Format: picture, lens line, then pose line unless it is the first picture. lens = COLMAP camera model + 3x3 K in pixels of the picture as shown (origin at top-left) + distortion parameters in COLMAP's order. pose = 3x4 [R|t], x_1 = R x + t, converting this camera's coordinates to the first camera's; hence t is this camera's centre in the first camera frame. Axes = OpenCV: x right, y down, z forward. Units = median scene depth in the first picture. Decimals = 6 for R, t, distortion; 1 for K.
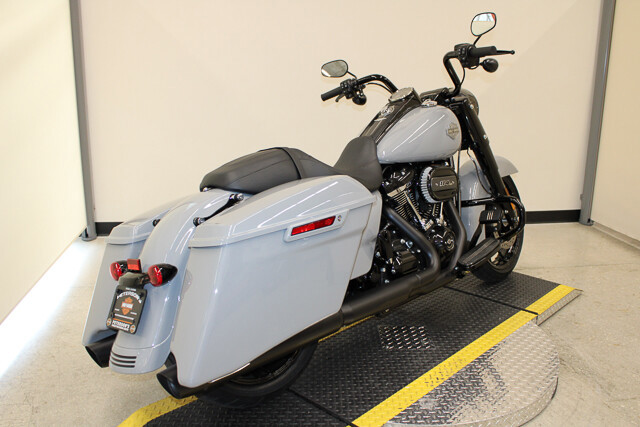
lens RADIAL K [[577.1, 0, 320.0], [0, 577.1, 213.5], [0, 0, 1]] dist [-0.113980, 0.003166]
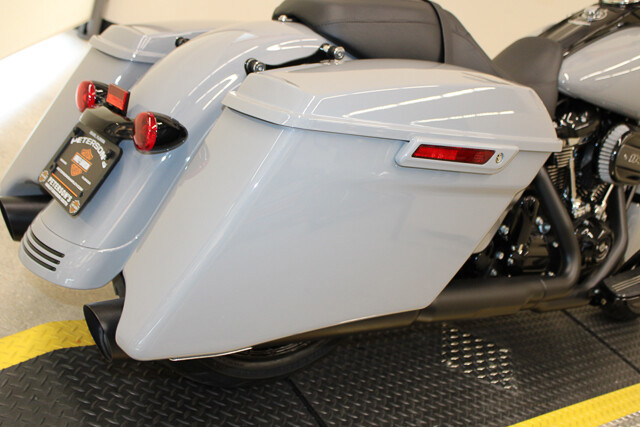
lens RADIAL K [[706.4, 0, 320.0], [0, 706.4, 213.5], [0, 0, 1]] dist [-0.072490, 0.009702]
pose [[0.926726, 0.374914, -0.024849, -0.074582], [-0.367141, 0.917609, 0.152322, 0.015103], [0.079910, -0.132037, 0.988019, 0.287245]]
